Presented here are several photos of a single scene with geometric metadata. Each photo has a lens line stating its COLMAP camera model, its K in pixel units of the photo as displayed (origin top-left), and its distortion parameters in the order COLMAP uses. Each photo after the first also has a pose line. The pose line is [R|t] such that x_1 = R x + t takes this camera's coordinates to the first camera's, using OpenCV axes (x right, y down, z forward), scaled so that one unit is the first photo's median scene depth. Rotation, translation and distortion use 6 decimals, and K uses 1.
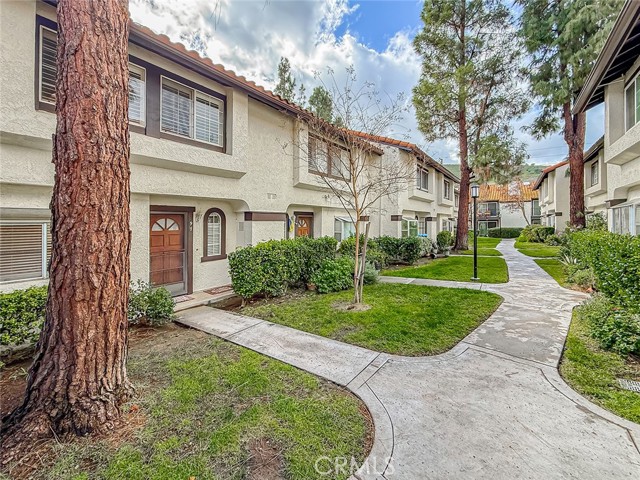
lens RADIAL K [[259.0, 0, 318.2], [0, 259.0, 235.9], [0, 0, 1]] dist [0.000509, 0.000013]
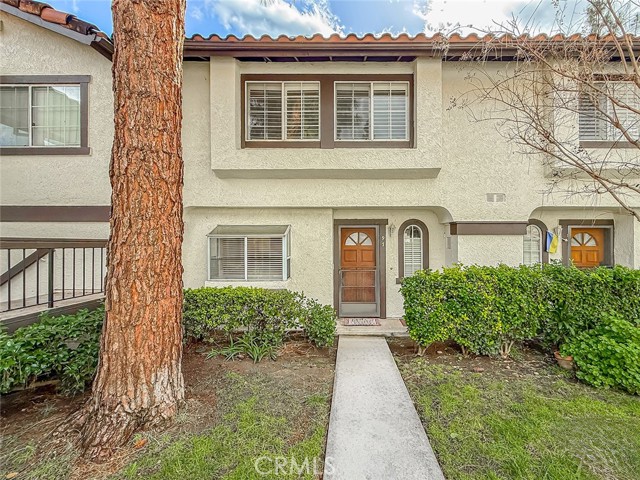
lens RADIAL K [[274.5, 0, 320.0], [0, 274.5, 240.0], [0, 0, 1]] dist [-0.000323, 0.000014]
pose [[0.599093, 0.013389, -0.800567, 0.127767], [-0.047230, 0.998710, -0.018641, -0.014376], [0.799285, 0.048978, 0.598953, 0.280373]]
